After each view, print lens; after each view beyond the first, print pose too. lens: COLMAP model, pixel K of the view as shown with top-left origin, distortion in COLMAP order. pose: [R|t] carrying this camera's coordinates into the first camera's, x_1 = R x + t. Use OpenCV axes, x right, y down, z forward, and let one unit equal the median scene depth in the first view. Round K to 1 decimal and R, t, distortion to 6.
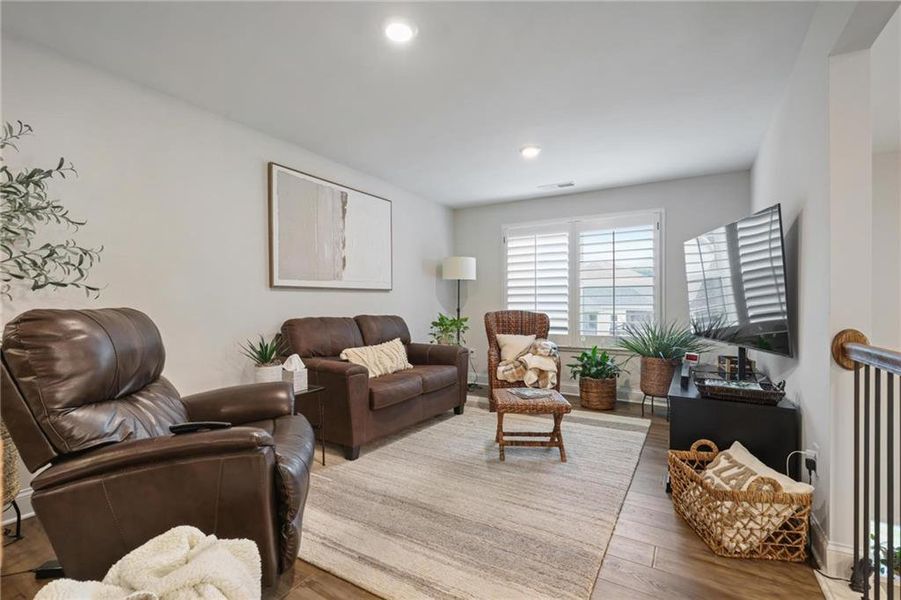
lens RADIAL K [[409.5, 0, 450.5], [0, 409.5, 300.0], [0, 0, 1]] dist [0.002711, 0.000059]
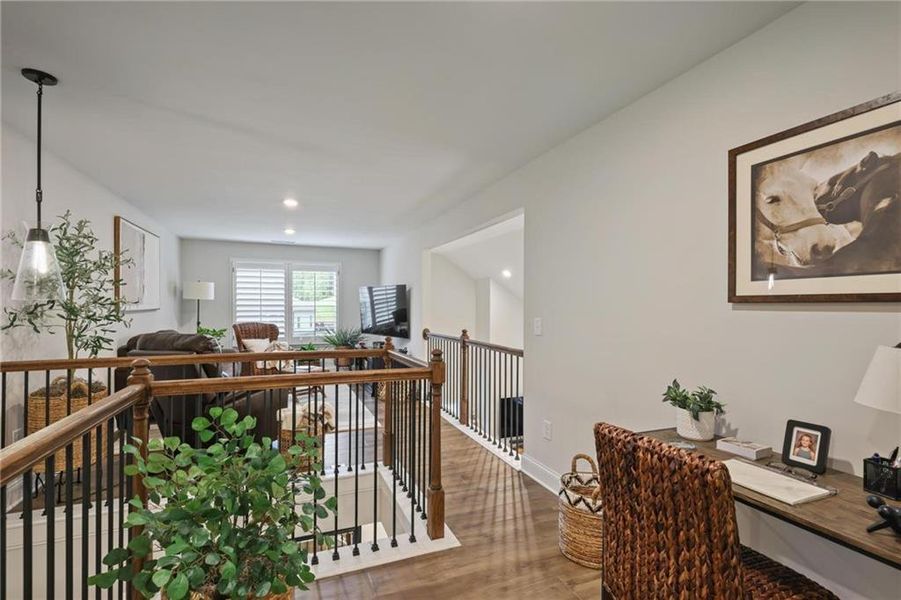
lens RADIAL K [[409.5, 0, 450.5], [0, 409.5, 300.0], [0, 0, 1]] dist [0.002711, 0.000059]
pose [[0.602606, 0.013594, 0.797923, -0.619649], [-0.010239, 0.999904, -0.009302, -0.050508], [-0.797973, -0.002564, 0.602688, -0.461481]]
